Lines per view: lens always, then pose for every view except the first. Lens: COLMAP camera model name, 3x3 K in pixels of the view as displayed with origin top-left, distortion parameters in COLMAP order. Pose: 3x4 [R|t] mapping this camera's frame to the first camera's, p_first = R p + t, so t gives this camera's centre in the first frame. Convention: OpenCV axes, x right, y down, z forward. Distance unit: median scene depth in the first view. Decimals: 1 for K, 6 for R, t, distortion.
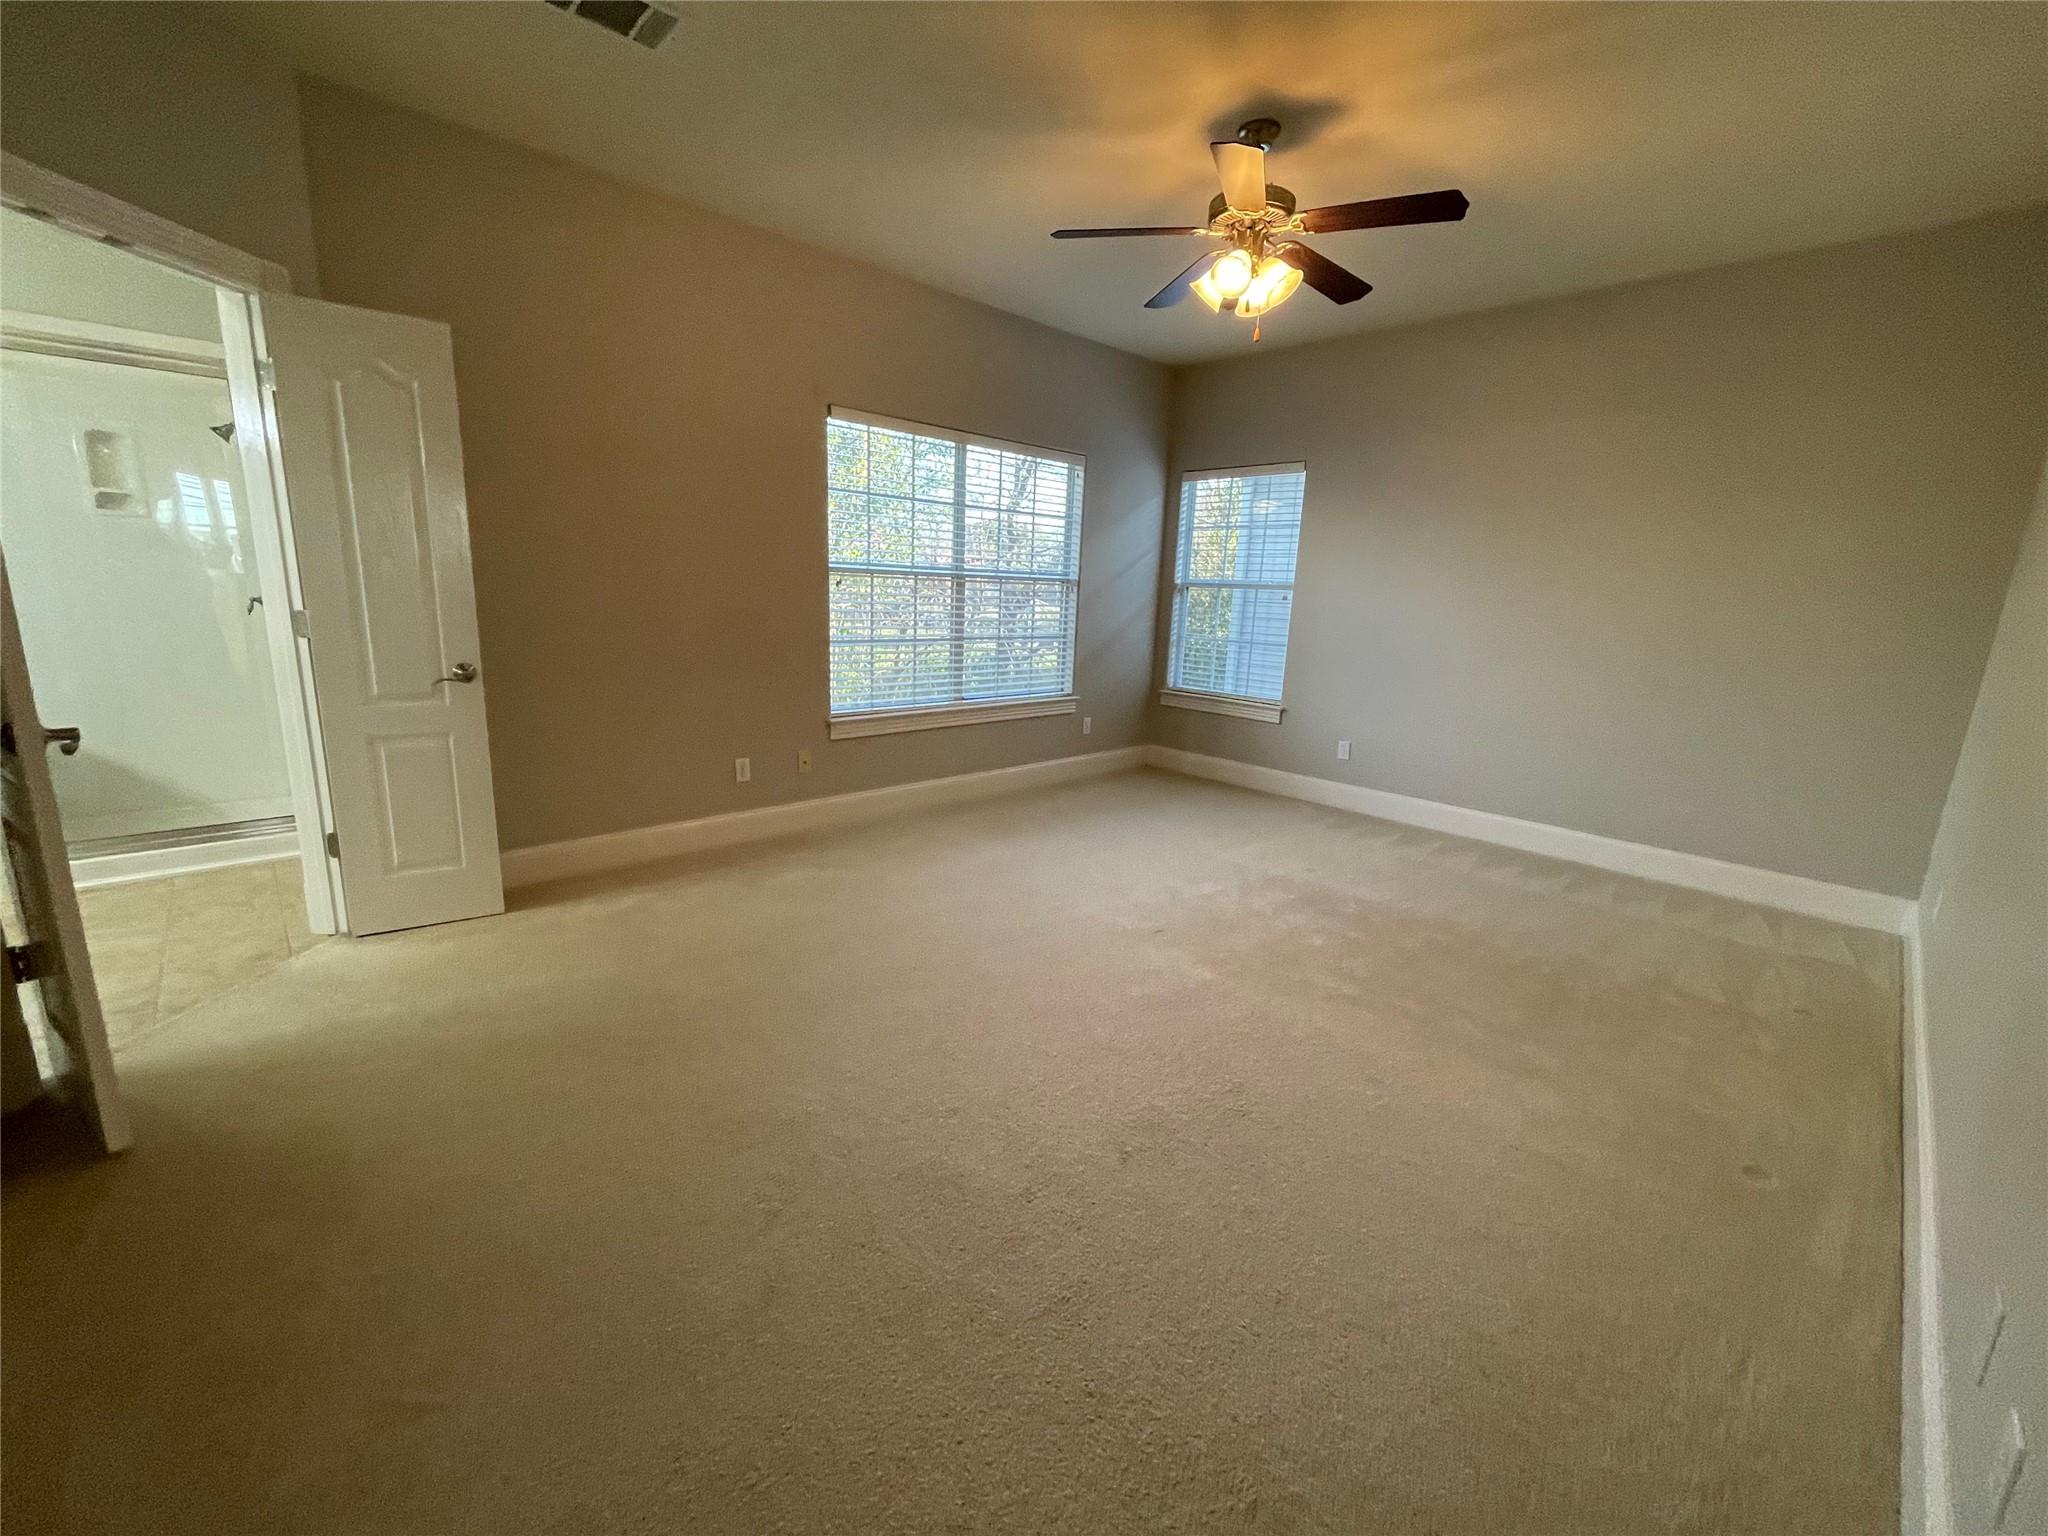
lens RADIAL K [[831.3, 0, 1015.7], [0, 831.3, 773.5], [0, 0, 1]] dist [-0.009574, 0.000541]
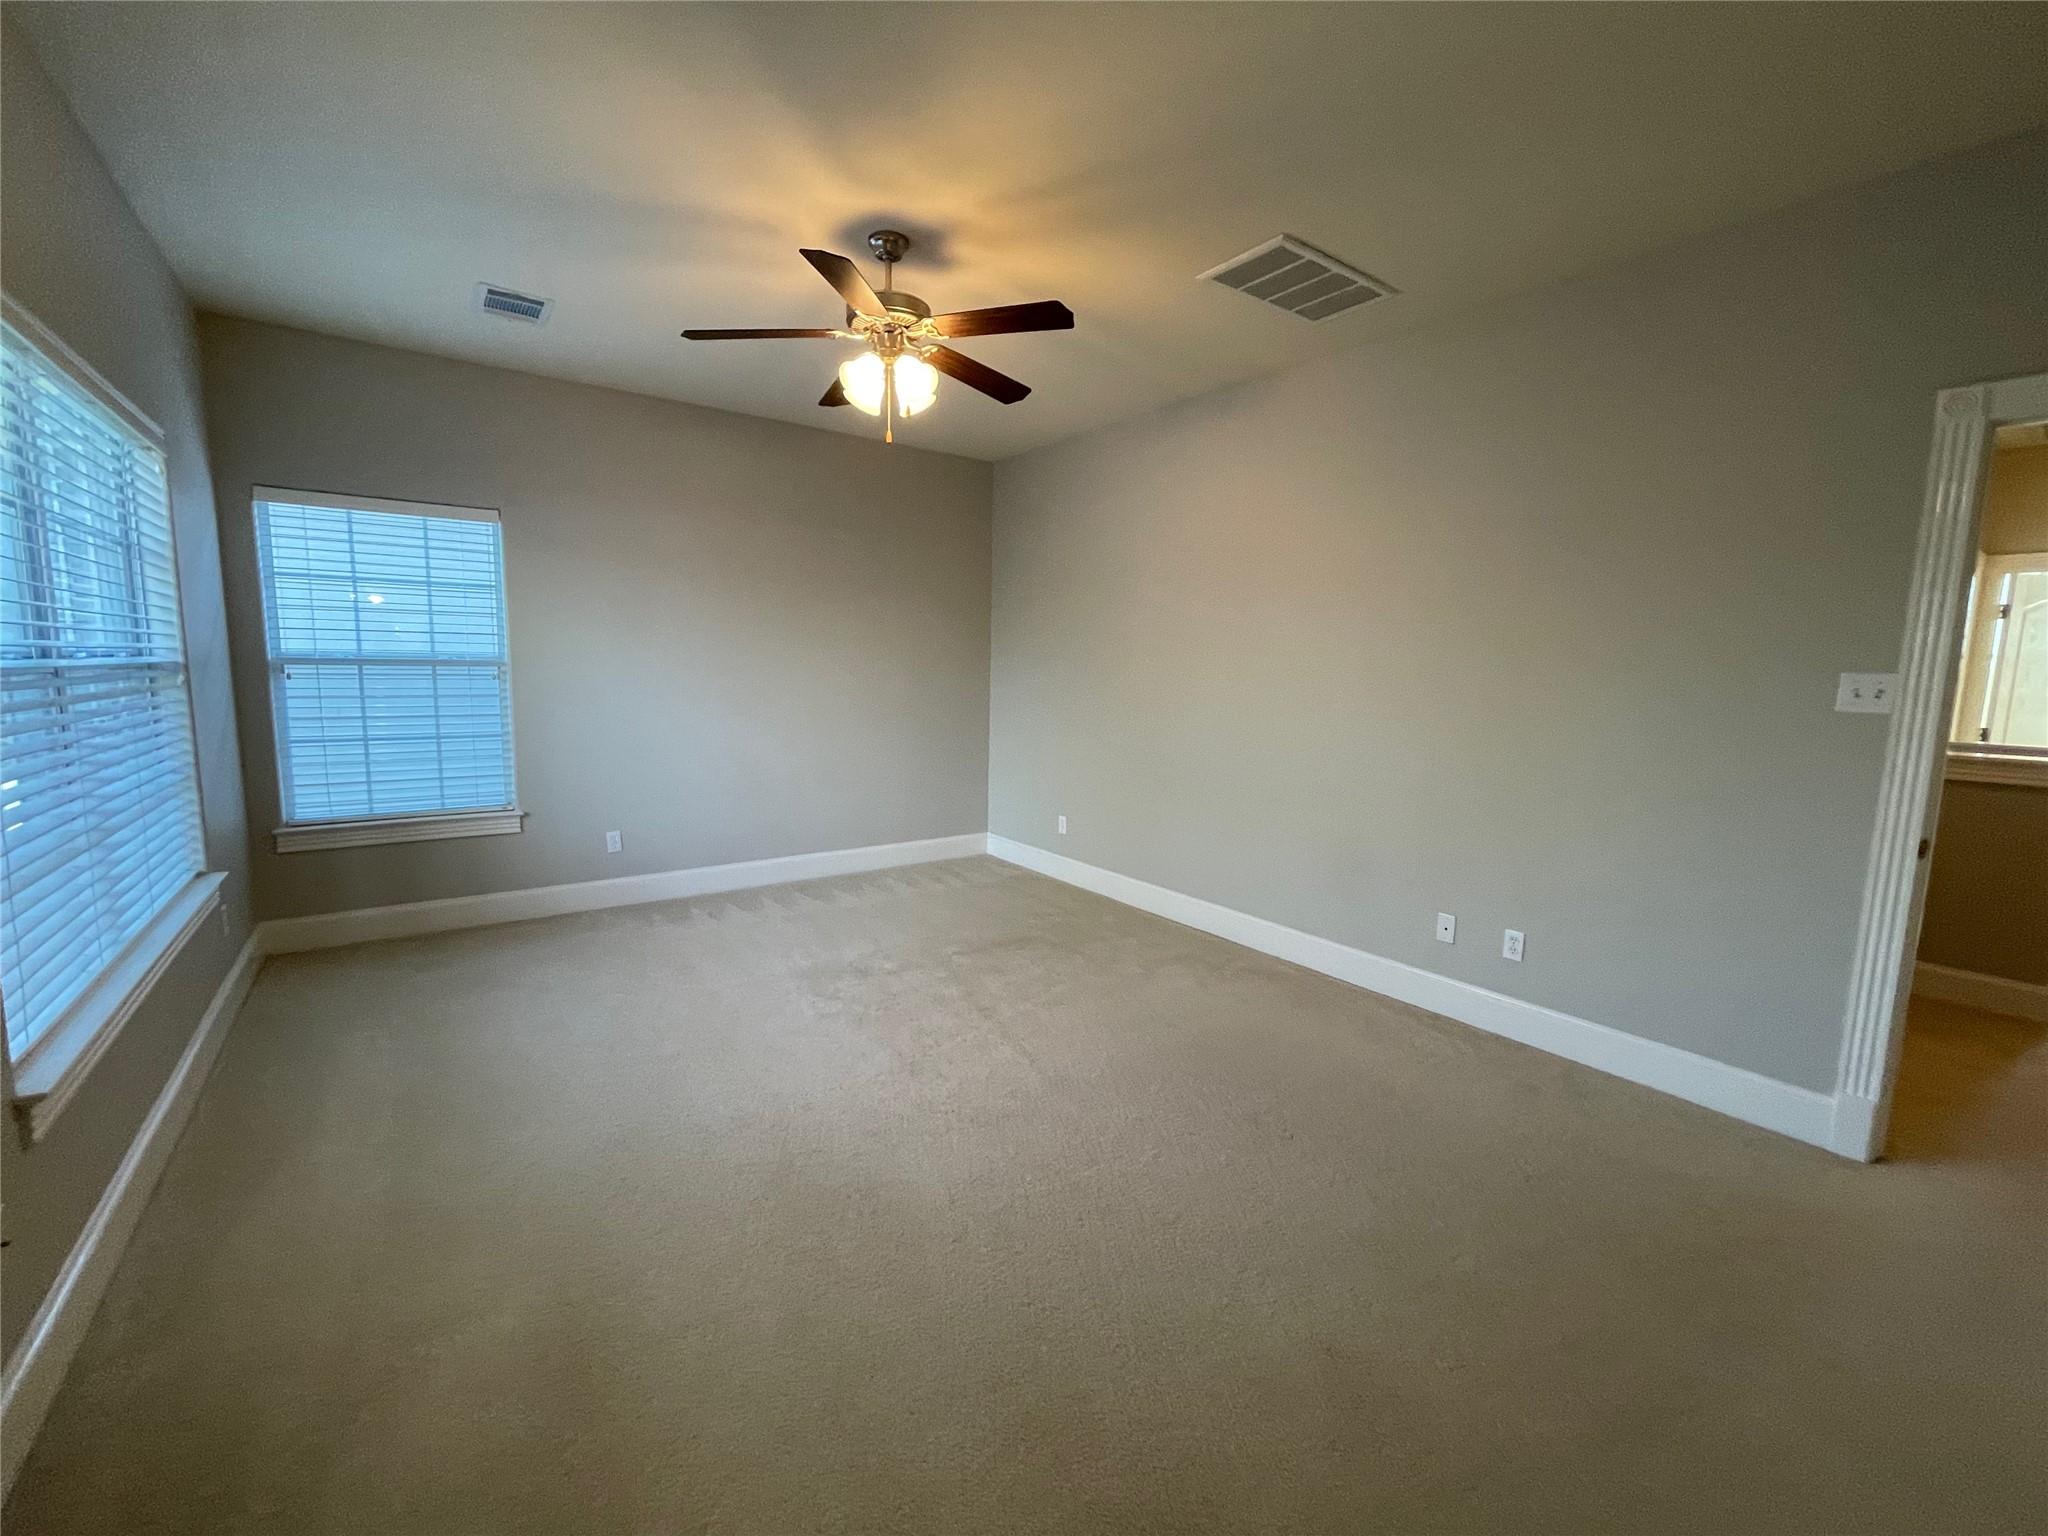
lens RADIAL K [[831.3, 0, 1015.7], [0, 831.3, 773.5], [0, 0, 1]] dist [-0.009574, 0.000541]
pose [[0.138563, -0.161506, 0.977096, -0.477448], [0.215335, 0.967922, 0.129453, -0.144765], [-0.966660, 0.192466, 0.168897, 0.504869]]
